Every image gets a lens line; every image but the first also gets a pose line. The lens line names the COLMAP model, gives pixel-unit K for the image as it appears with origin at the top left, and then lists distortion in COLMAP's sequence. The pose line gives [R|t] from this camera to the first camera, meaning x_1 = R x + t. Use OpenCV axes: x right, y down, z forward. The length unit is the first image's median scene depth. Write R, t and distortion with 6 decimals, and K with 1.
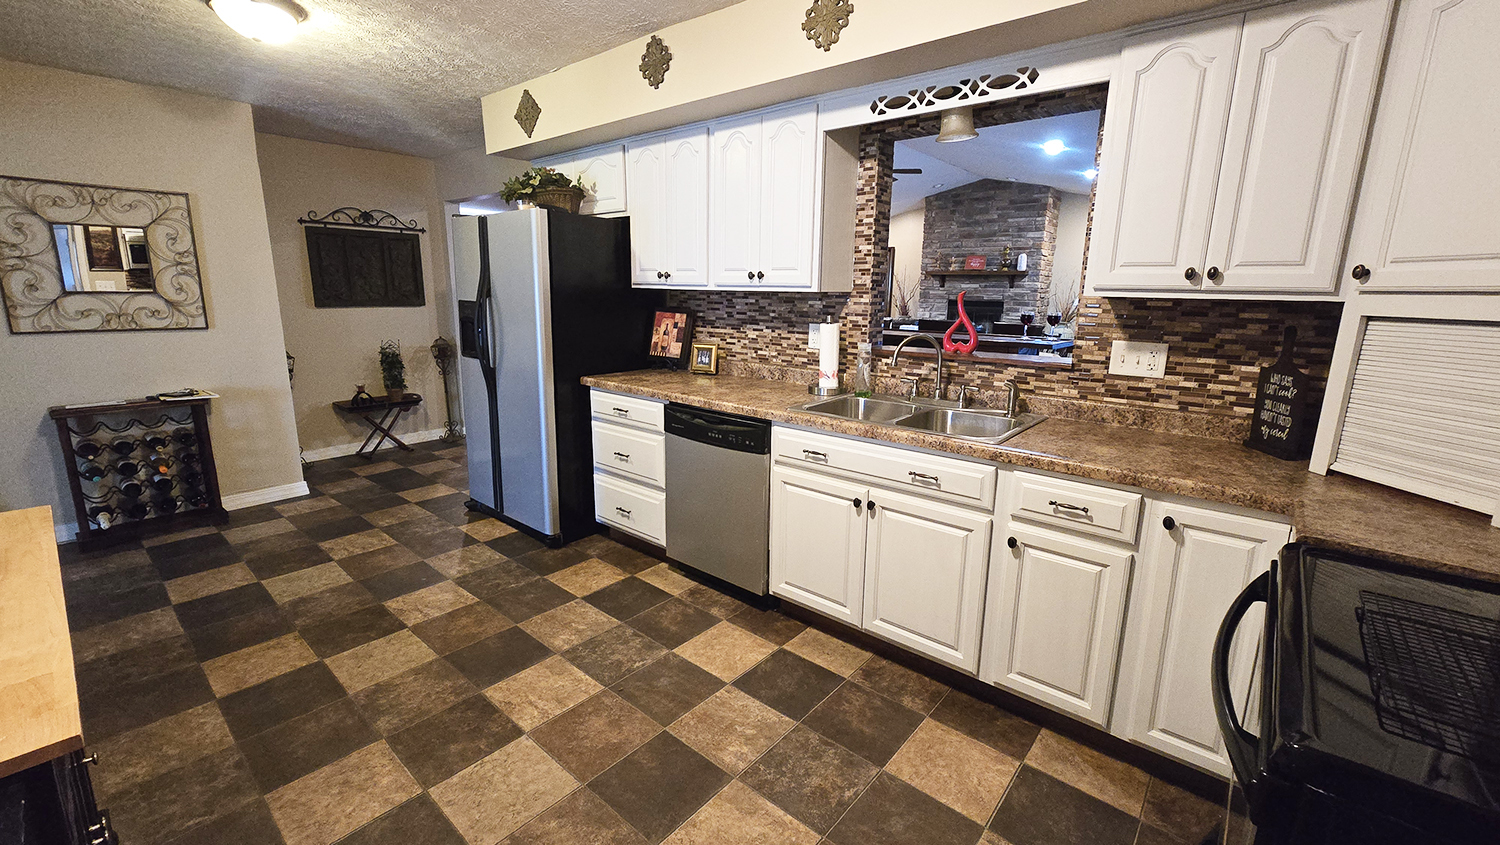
lens RADIAL K [[616.0, 0, 748.1], [0, 616.0, 417.9], [0, 0, 1]] dist [-0.007653, 0.002312]
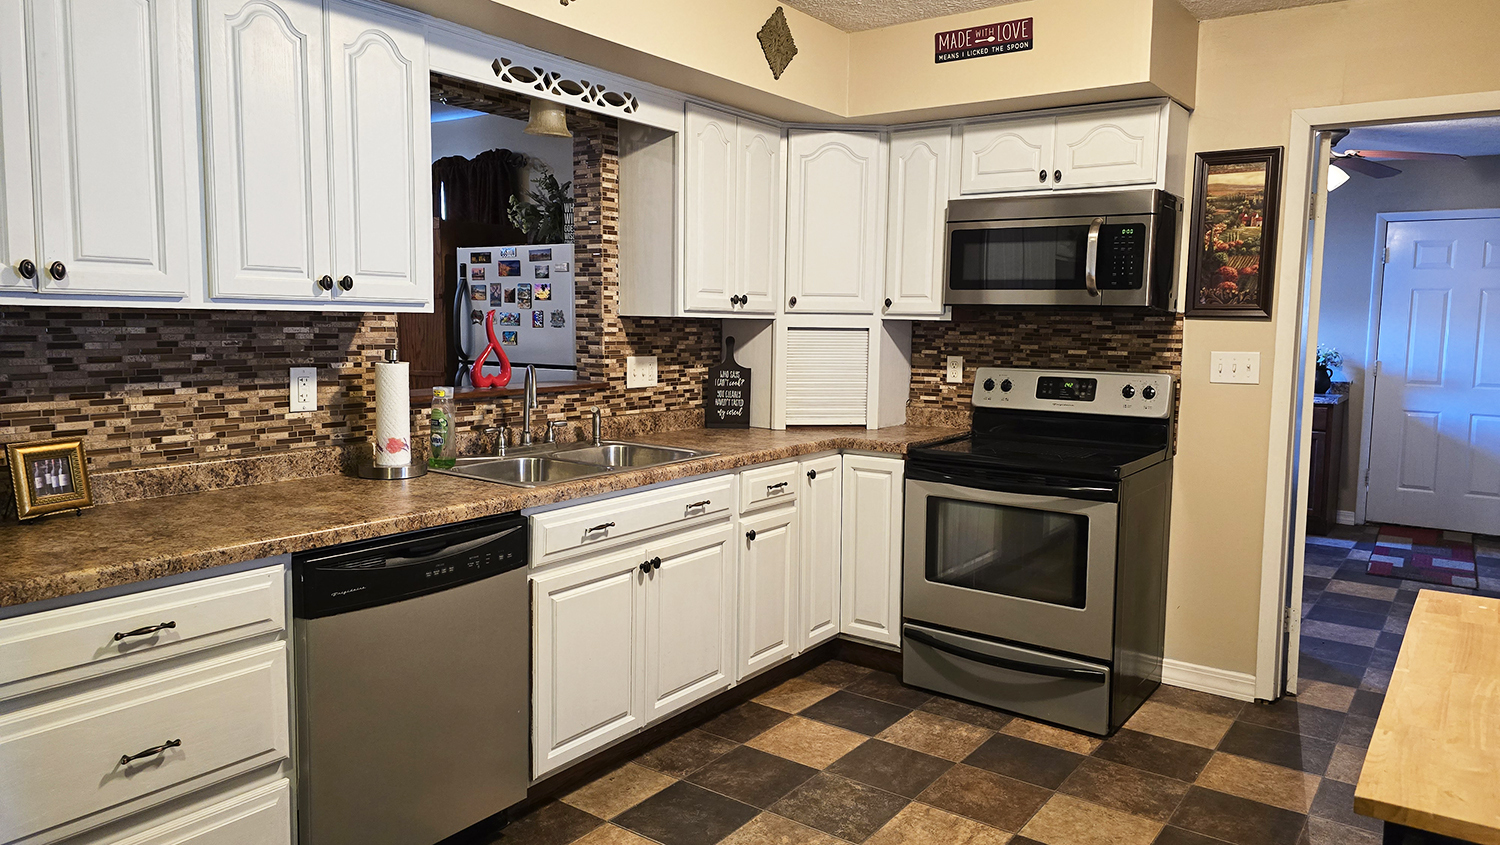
lens RADIAL K [[1008.3, 0, 756.8], [0, 1008.3, 414.5], [0, 0, 1]] dist [0.071883, -0.089328]
pose [[-0.088250, -0.107756, 0.990253, -1.180463], [0.191440, 0.973764, 0.123023, -0.203380], [-0.977529, 0.200431, -0.065306, 0.928788]]
